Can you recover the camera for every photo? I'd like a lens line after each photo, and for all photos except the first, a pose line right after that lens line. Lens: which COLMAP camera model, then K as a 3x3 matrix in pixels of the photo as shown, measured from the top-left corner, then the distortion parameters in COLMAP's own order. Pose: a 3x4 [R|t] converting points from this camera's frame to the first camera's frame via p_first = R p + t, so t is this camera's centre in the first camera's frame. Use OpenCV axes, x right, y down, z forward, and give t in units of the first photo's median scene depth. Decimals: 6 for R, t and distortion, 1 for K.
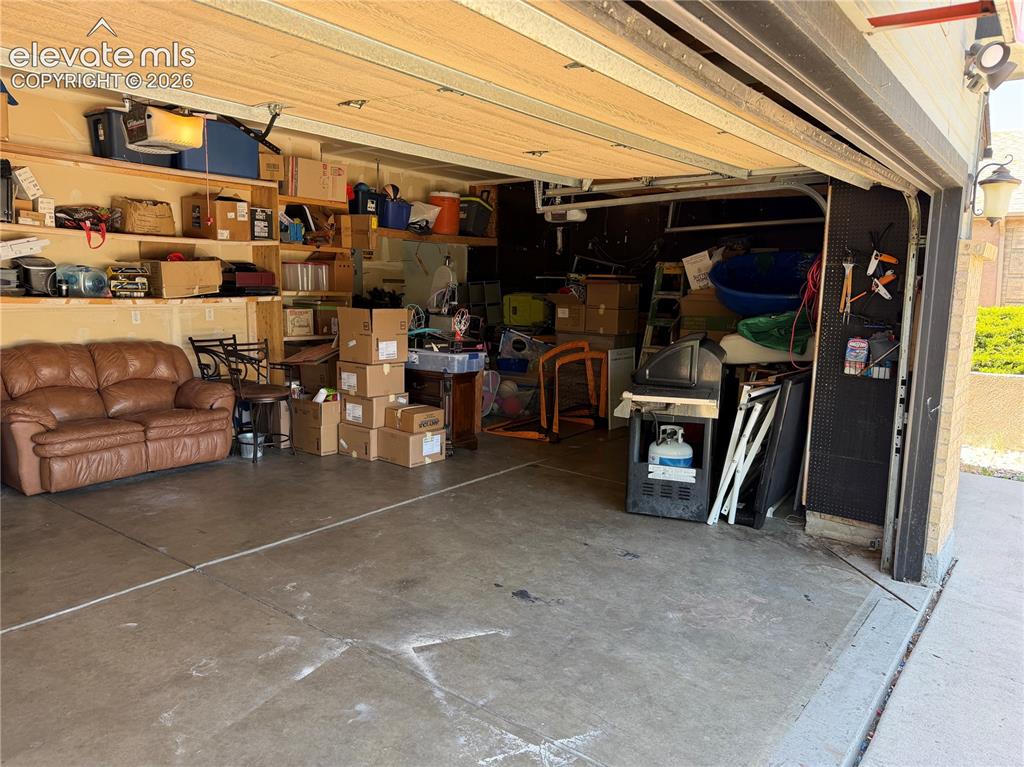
lens RADIAL K [[732.7, 0, 512.0], [0, 732.7, 383.5], [0, 0, 1]] dist [0.003347, 0.000933]
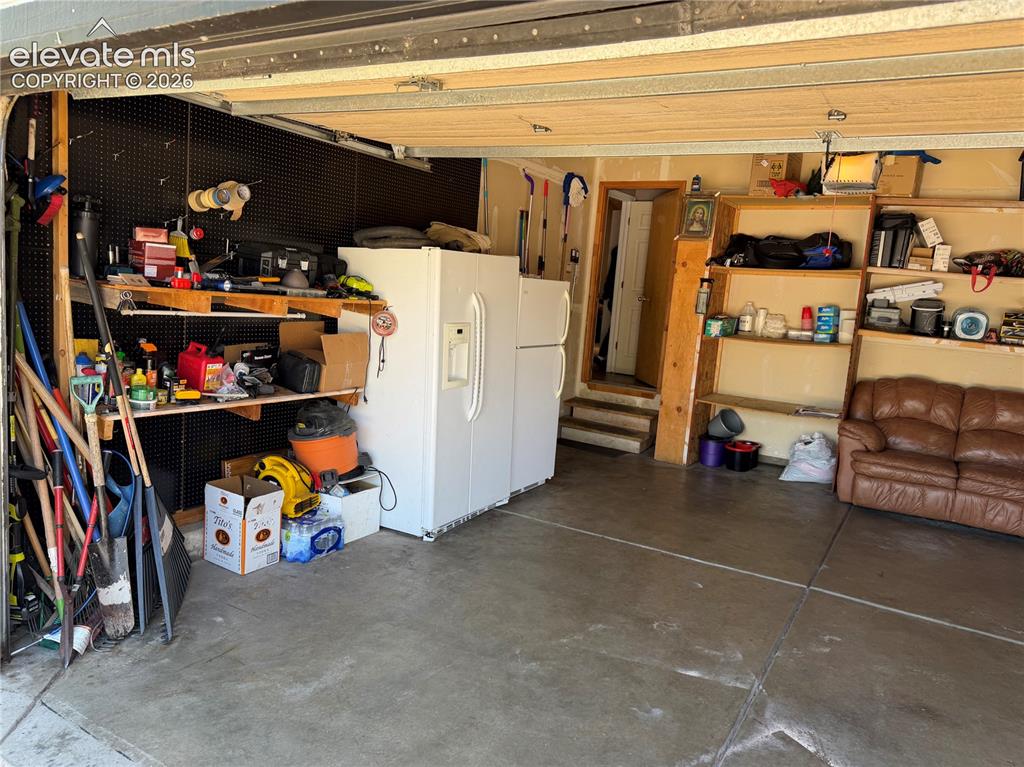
lens RADIAL K [[717.2, 0, 512.0], [0, 717.2, 383.5], [0, 0, 1]] dist [-0.000744, 0.002006]
pose [[0.113400, 0.129124, -0.985123, 0.394226], [-0.207233, 0.972785, 0.103652, -0.038780], [0.971697, 0.192396, 0.137072, 0.321864]]
